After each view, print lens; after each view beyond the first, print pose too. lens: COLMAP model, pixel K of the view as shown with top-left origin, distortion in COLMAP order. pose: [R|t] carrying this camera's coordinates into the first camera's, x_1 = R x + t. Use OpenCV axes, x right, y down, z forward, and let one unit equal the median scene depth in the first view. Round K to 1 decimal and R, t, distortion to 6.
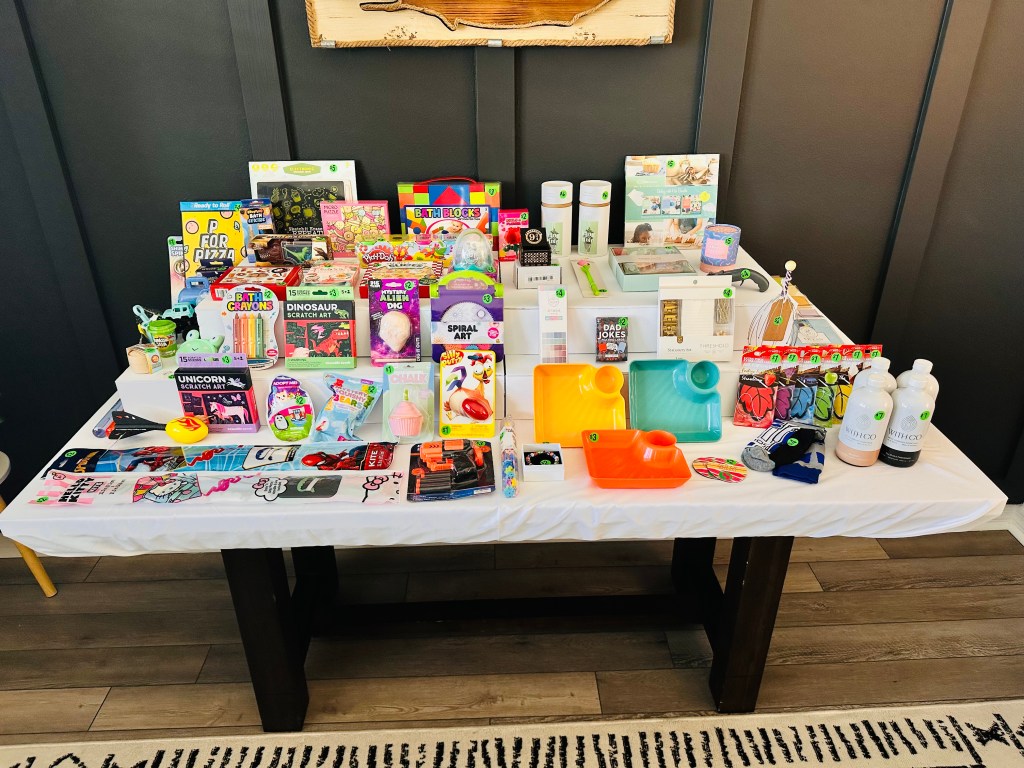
lens RADIAL K [[732.7, 0, 511.4], [0, 732.7, 399.9], [0, 0, 1]] dist [0.119467, -0.227099]
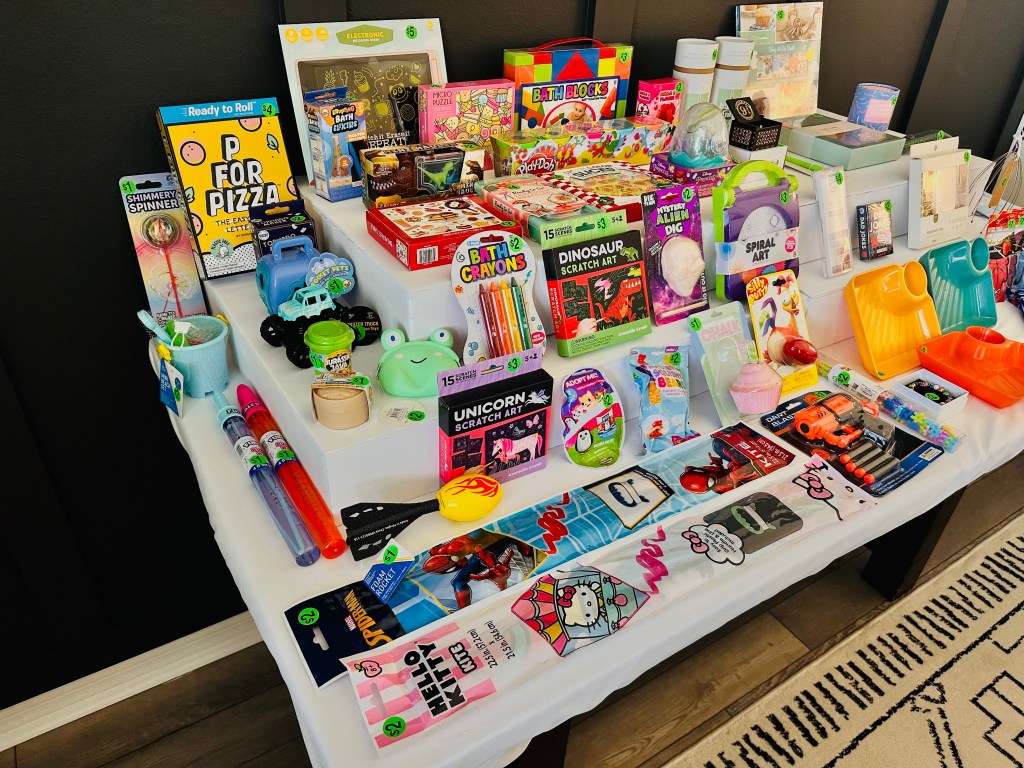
lens RADIAL K [[732.7, 0, 511.4], [0, 732.7, 399.9], [0, 0, 1]] dist [0.119467, -0.227099]
pose [[0.858946, -0.253863, 0.444708, -0.626473], [0.199181, 0.965704, 0.166560, -0.119443], [-0.471740, -0.054488, 0.880052, 0.467201]]
